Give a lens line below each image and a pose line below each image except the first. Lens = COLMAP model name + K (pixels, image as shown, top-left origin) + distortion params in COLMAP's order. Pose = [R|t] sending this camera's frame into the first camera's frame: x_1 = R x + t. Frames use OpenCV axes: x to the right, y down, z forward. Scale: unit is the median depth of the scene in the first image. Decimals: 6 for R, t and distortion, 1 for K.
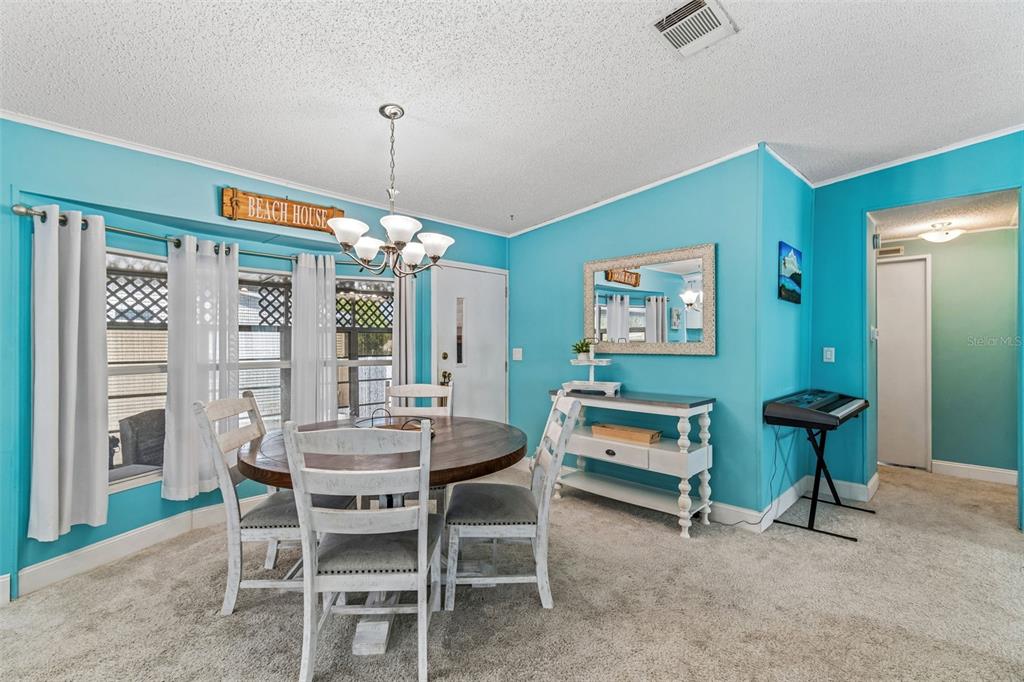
lens RADIAL K [[465.3, 0, 506.8], [0, 465.3, 339.8], [0, 0, 1]] dist [-0.000785, -0.001387]
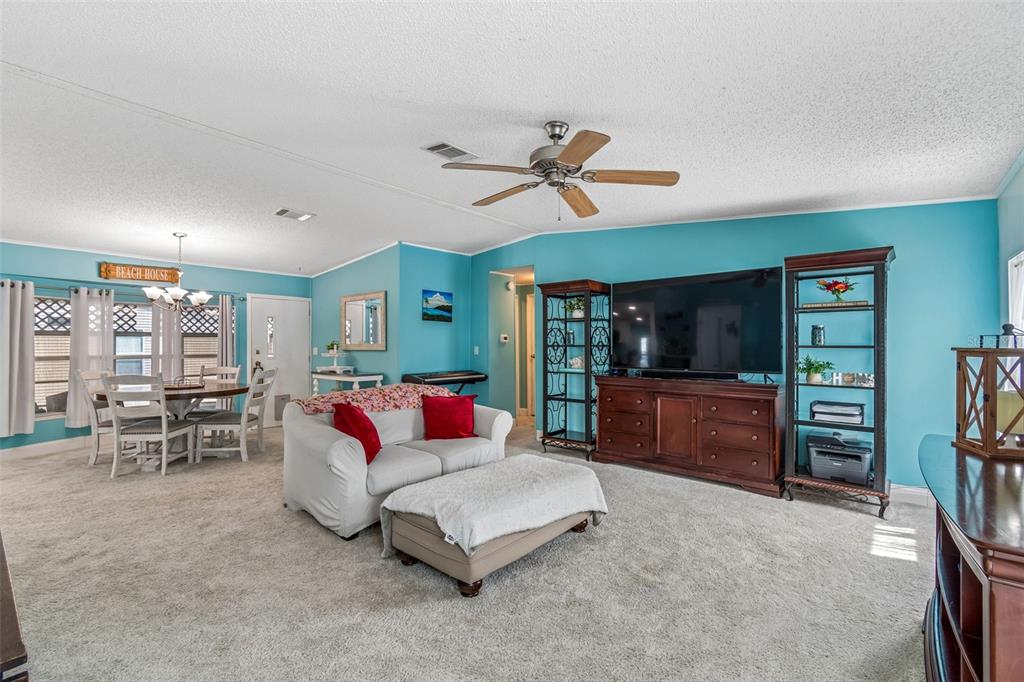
lens RADIAL K [[465.3, 0, 516.9], [0, 465.3, 337.9], [0, 0, 1]] dist [-0.000785, -0.001387]
pose [[0.996238, -0.000237, 0.086662, 0.882663], [0.001230, 0.999934, -0.011400, 0.006117], [-0.086654, 0.011464, 0.996173, -0.998465]]
